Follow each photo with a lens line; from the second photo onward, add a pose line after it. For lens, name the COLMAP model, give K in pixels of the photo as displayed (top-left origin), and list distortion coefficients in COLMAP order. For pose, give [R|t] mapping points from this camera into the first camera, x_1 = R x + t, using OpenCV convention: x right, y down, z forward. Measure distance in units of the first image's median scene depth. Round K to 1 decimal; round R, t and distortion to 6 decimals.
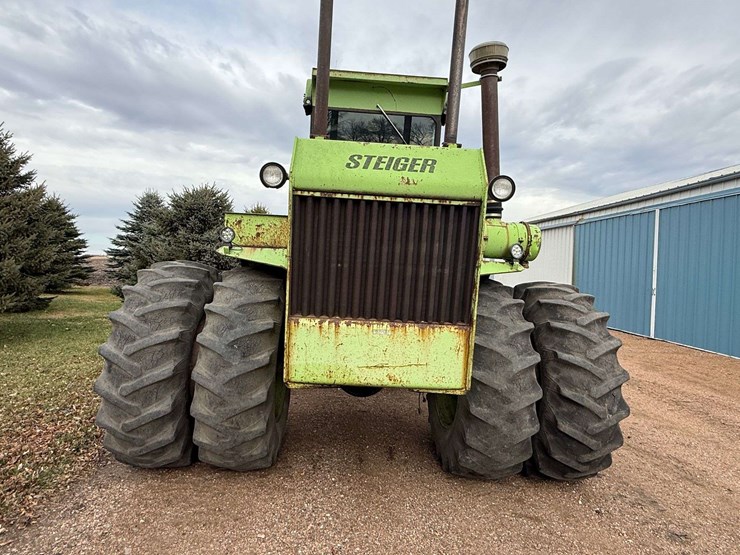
lens RADIAL K [[443.7, 0, 358.9], [0, 443.7, 274.7], [0, 0, 1]] dist [0.002502, 0.000586]
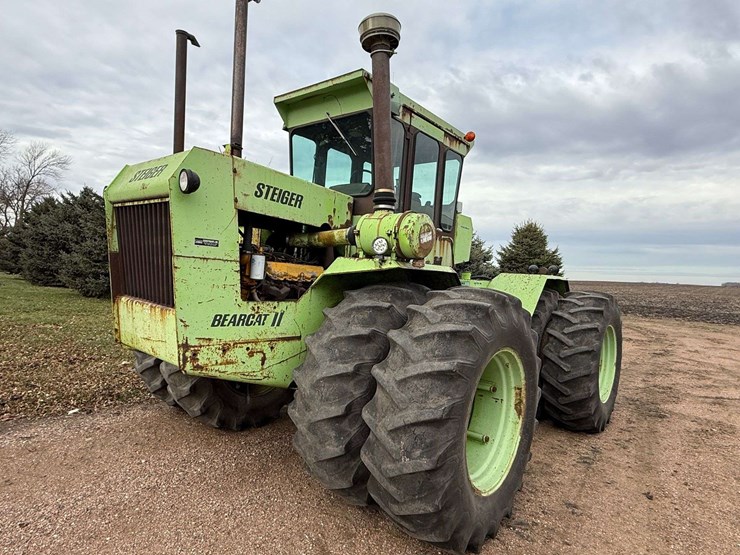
lens RADIAL K [[439.8, 0, 361.0], [0, 439.8, 279.0], [0, 0, 1]] dist [0.000175, 0.001375]
pose [[0.726218, 0.011430, -0.687369, 1.044167], [-0.038482, 0.998970, -0.024044, 0.037866], [0.686386, 0.043913, 0.725910, 0.412155]]
